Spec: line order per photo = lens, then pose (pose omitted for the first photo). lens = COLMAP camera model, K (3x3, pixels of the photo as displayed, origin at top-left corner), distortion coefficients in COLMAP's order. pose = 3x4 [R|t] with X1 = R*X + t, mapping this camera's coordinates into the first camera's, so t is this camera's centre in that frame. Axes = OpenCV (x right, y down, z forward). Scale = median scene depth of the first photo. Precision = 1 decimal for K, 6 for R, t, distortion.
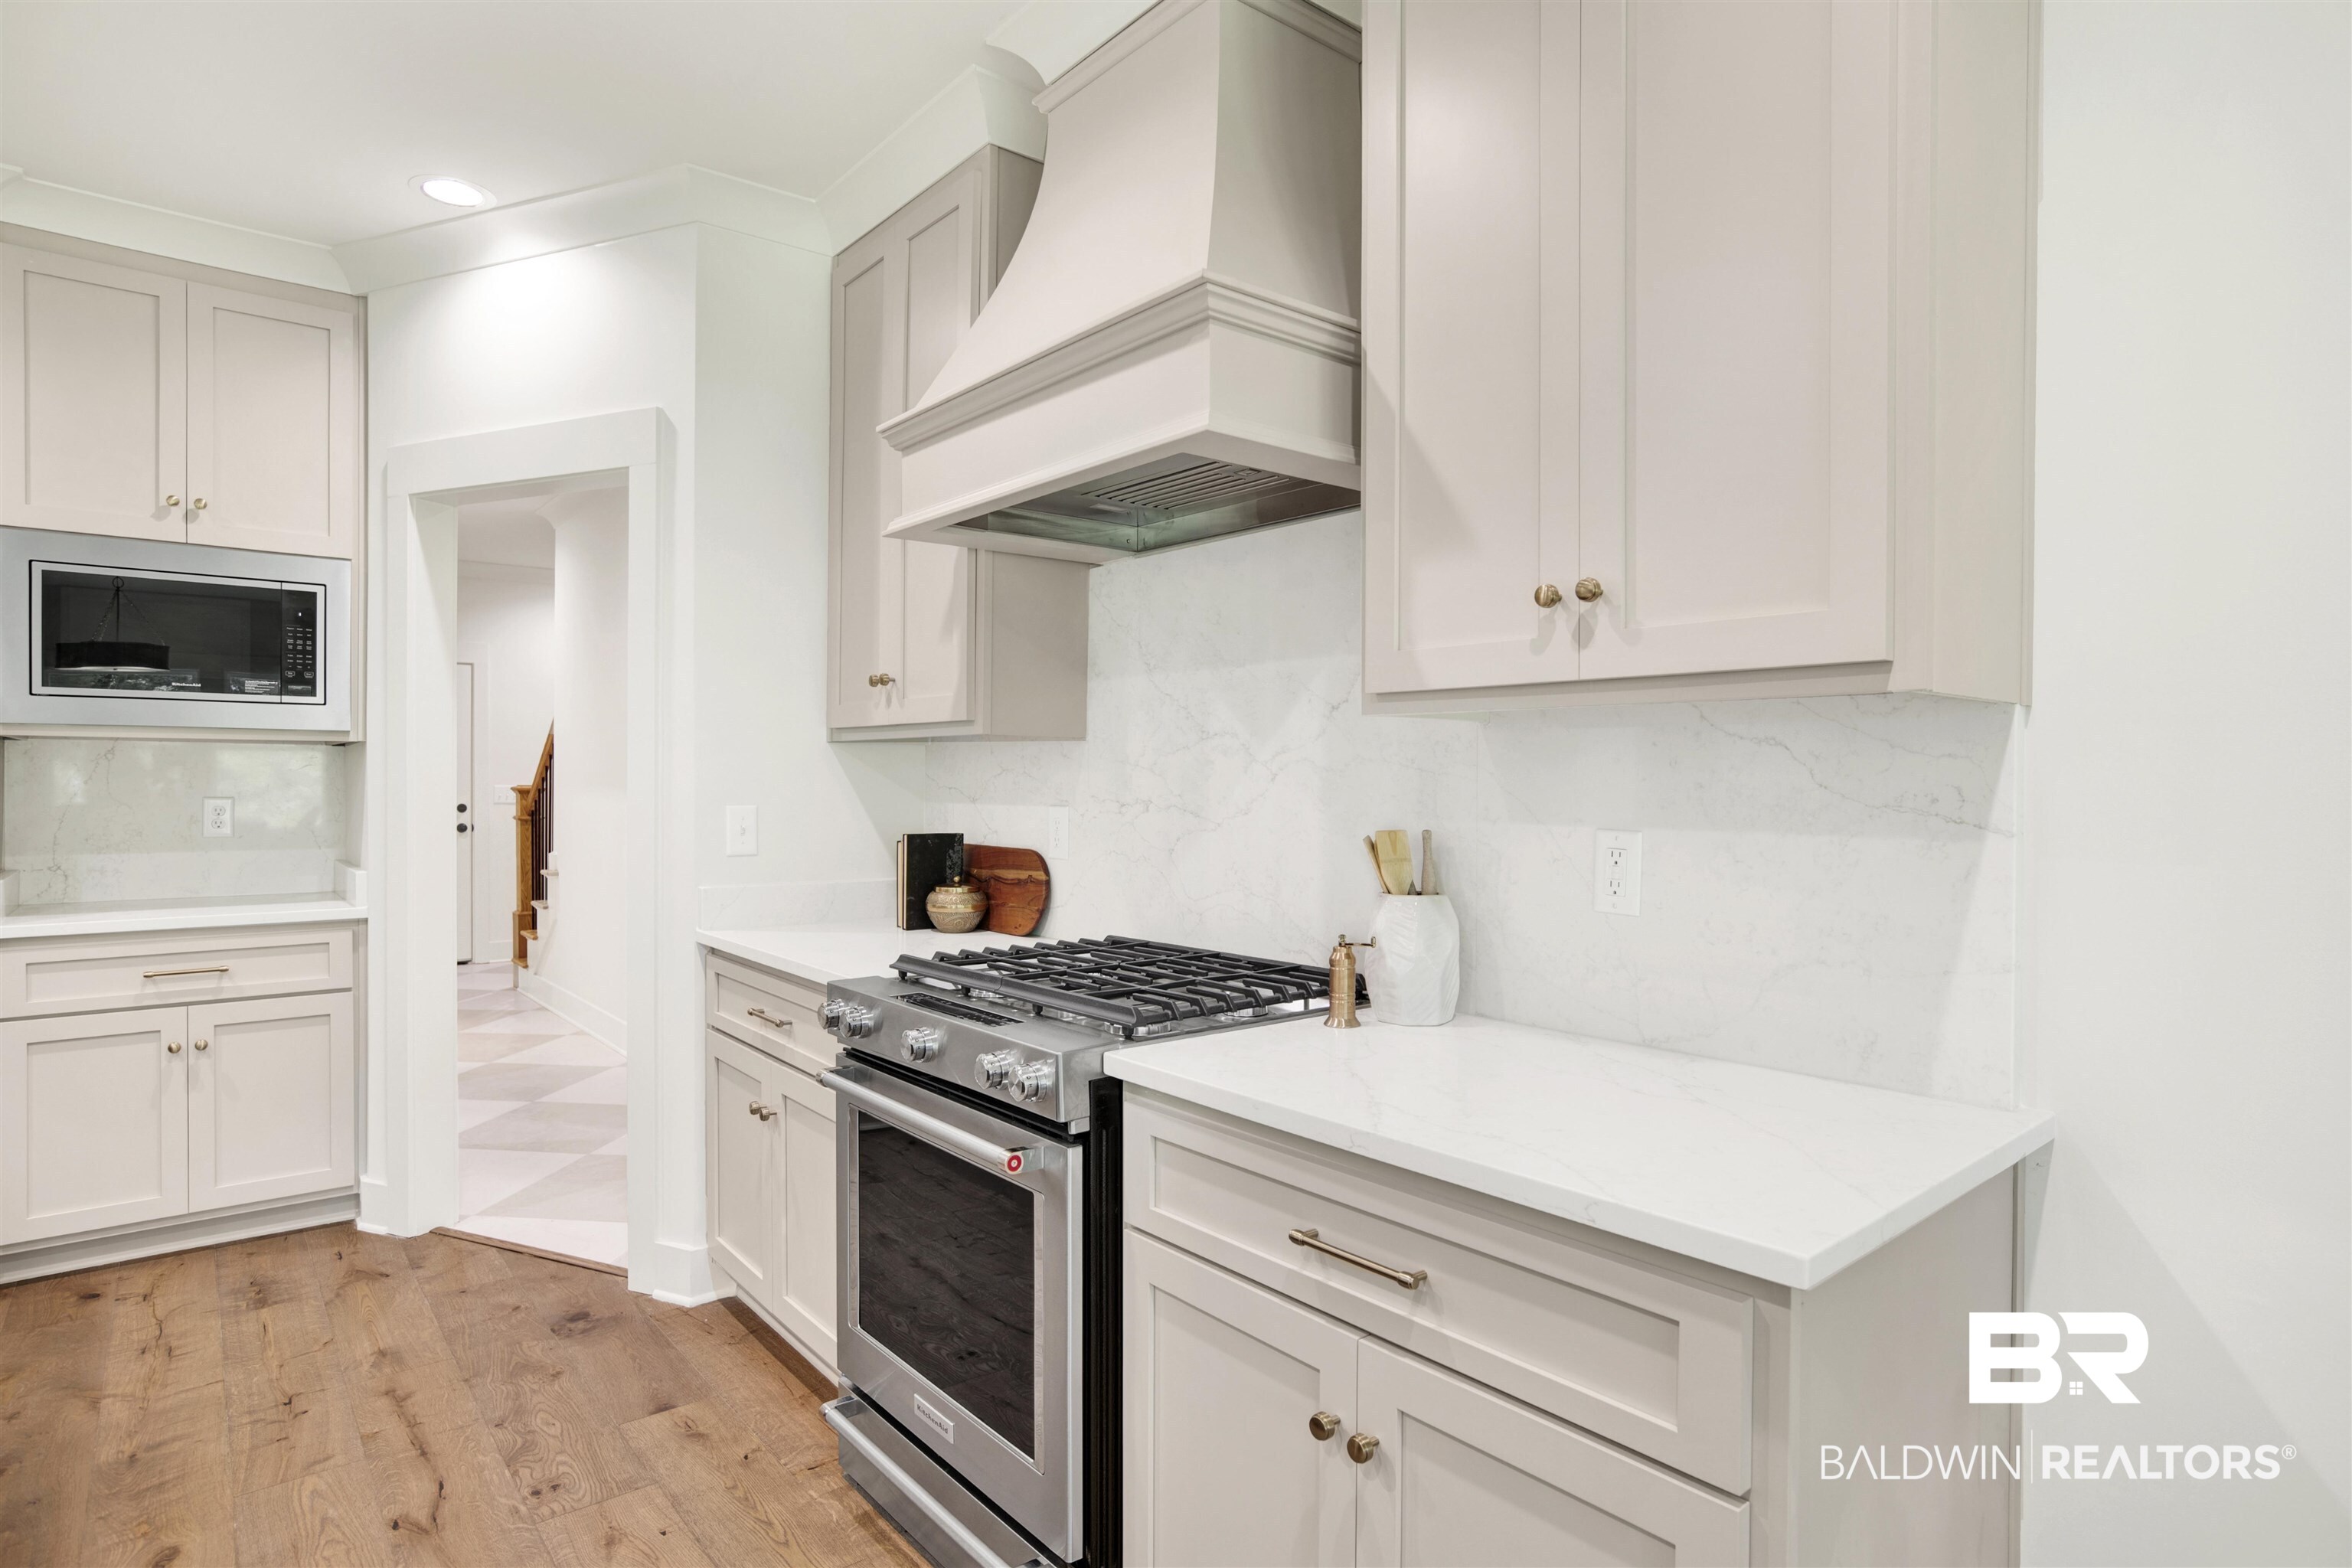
lens RADIAL K [[1236.3, 0, 1176.0], [0, 1236.3, 784.0], [0, 0, 1]] dist [-0.014587, -0.000562]
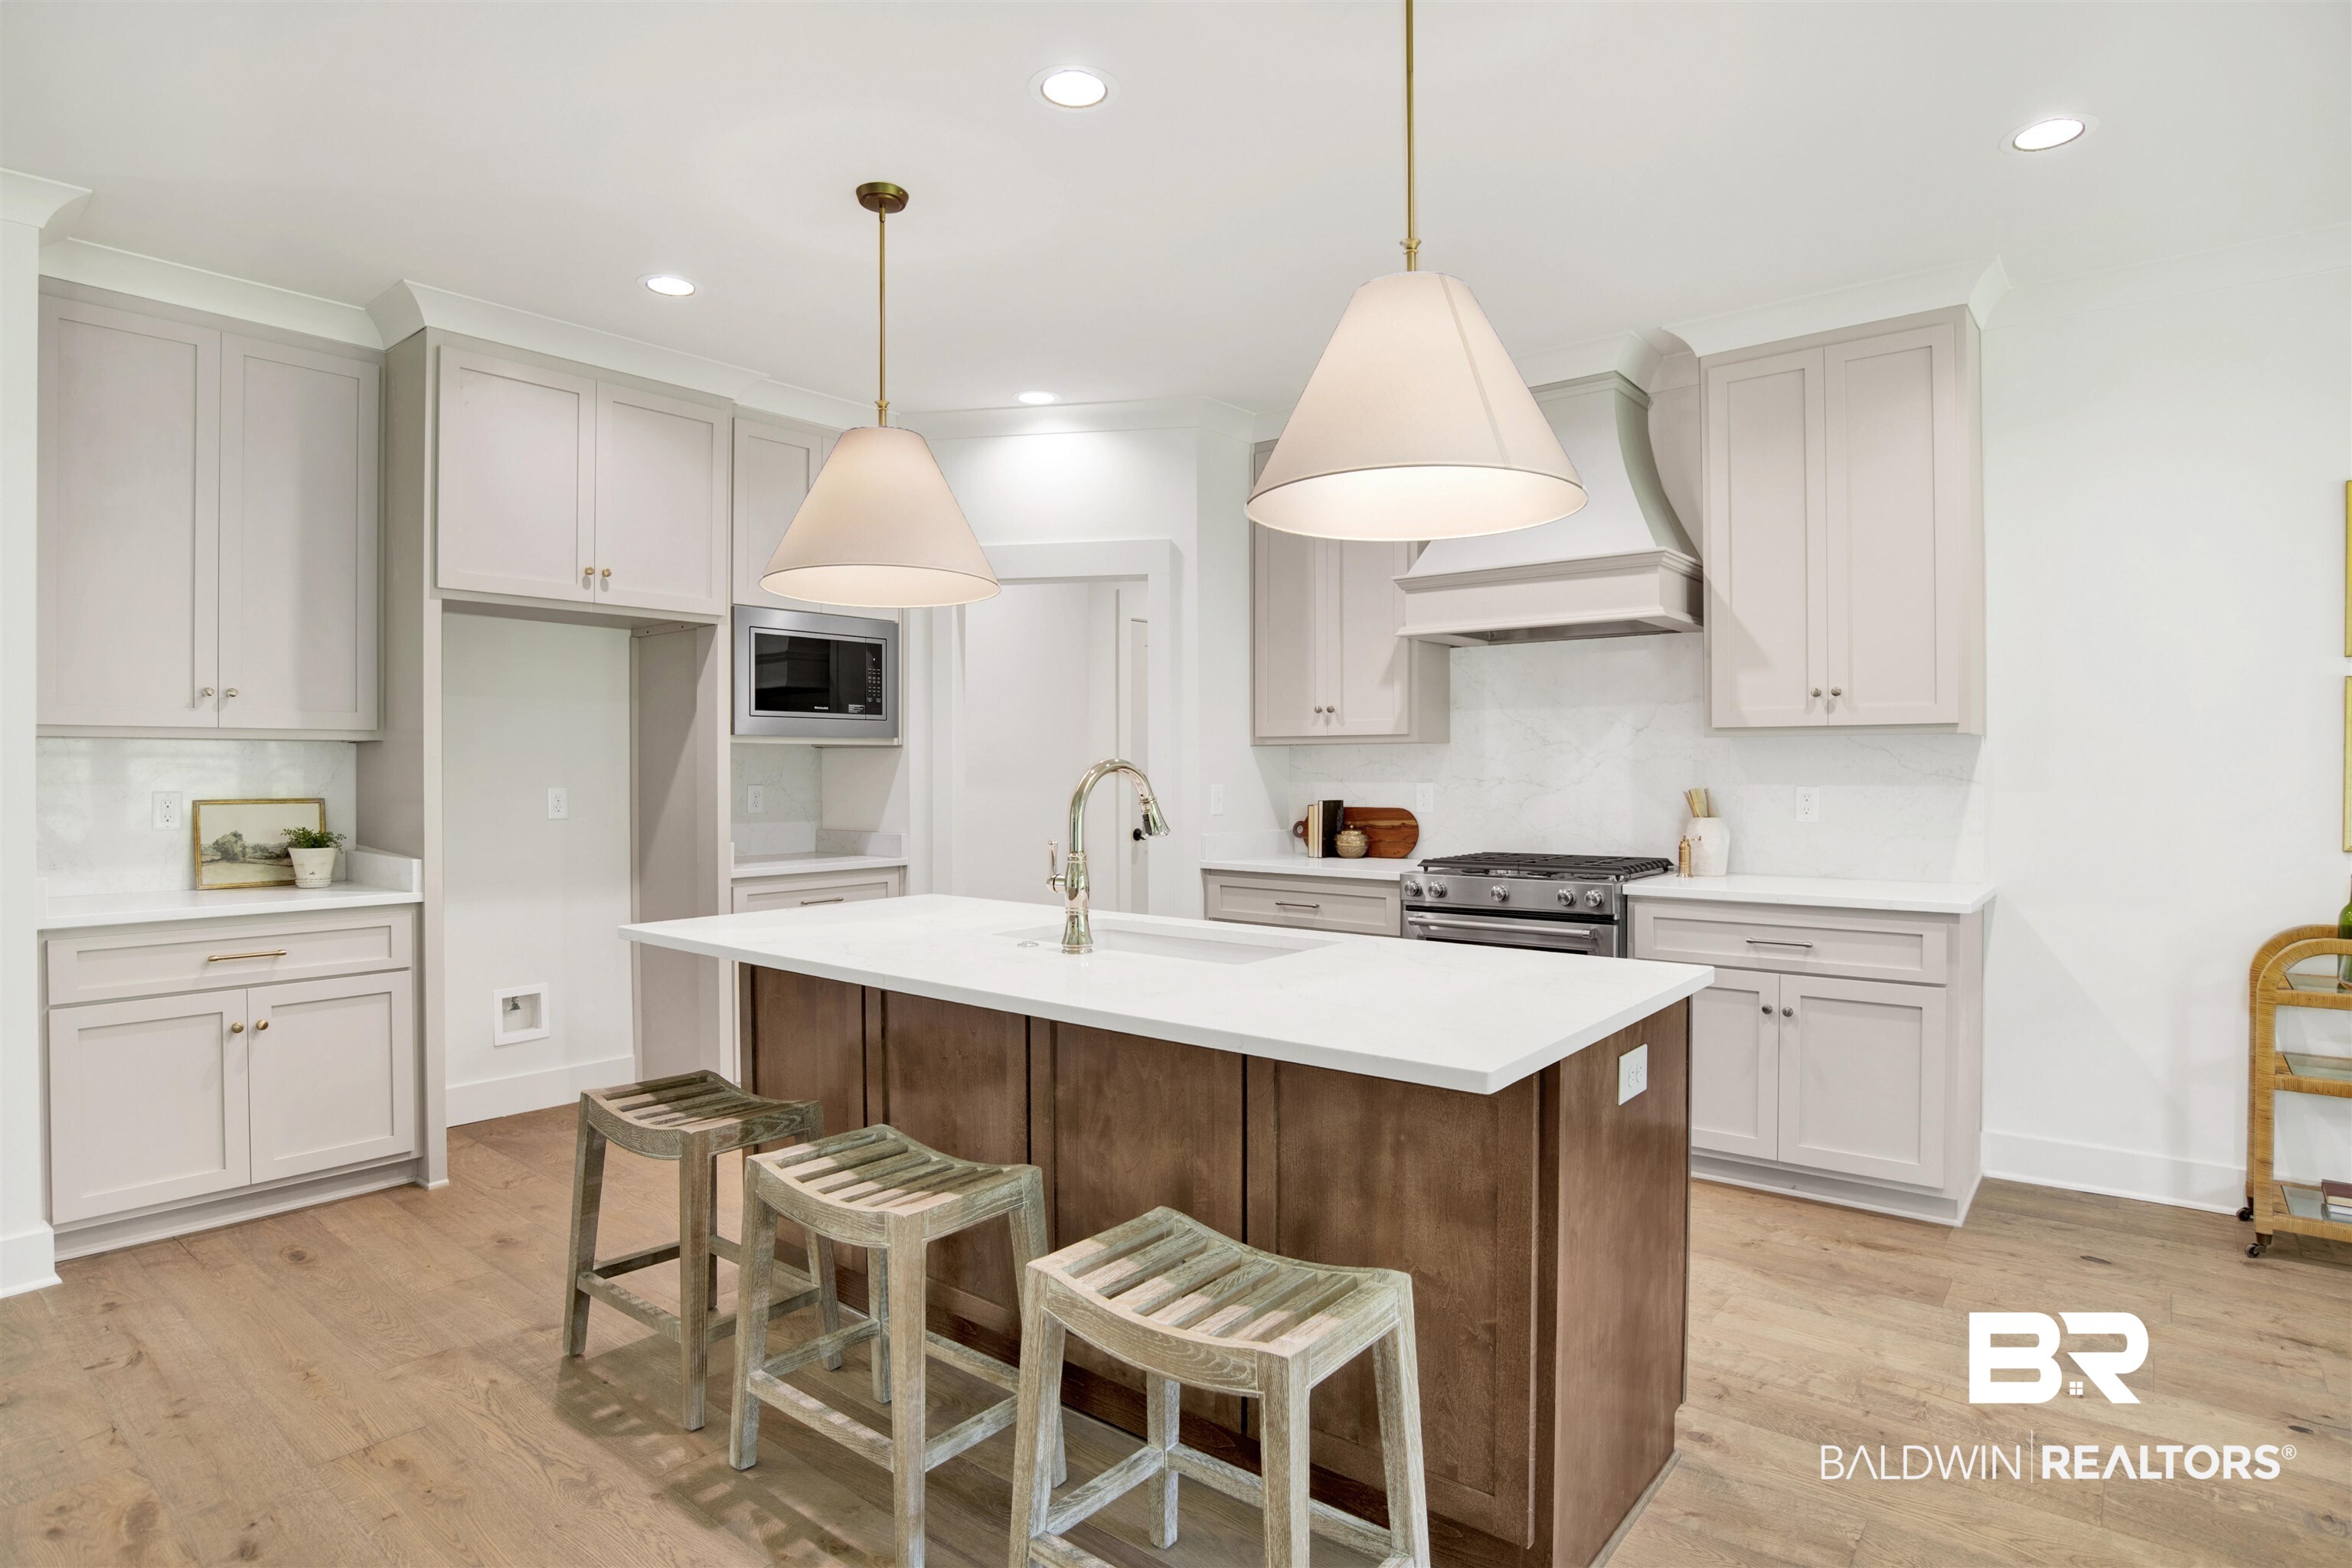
lens RADIAL K [[1230.6, 0, 1172.8], [0, 1230.6, 766.2], [0, 0, 1]] dist [-0.036055, 0.000528]
pose [[0.980222, -0.006559, 0.197791, -0.795916], [0.007685, 0.999958, -0.004924, 0.000866], [-0.197751, 0.006347, 0.980232, -0.637583]]
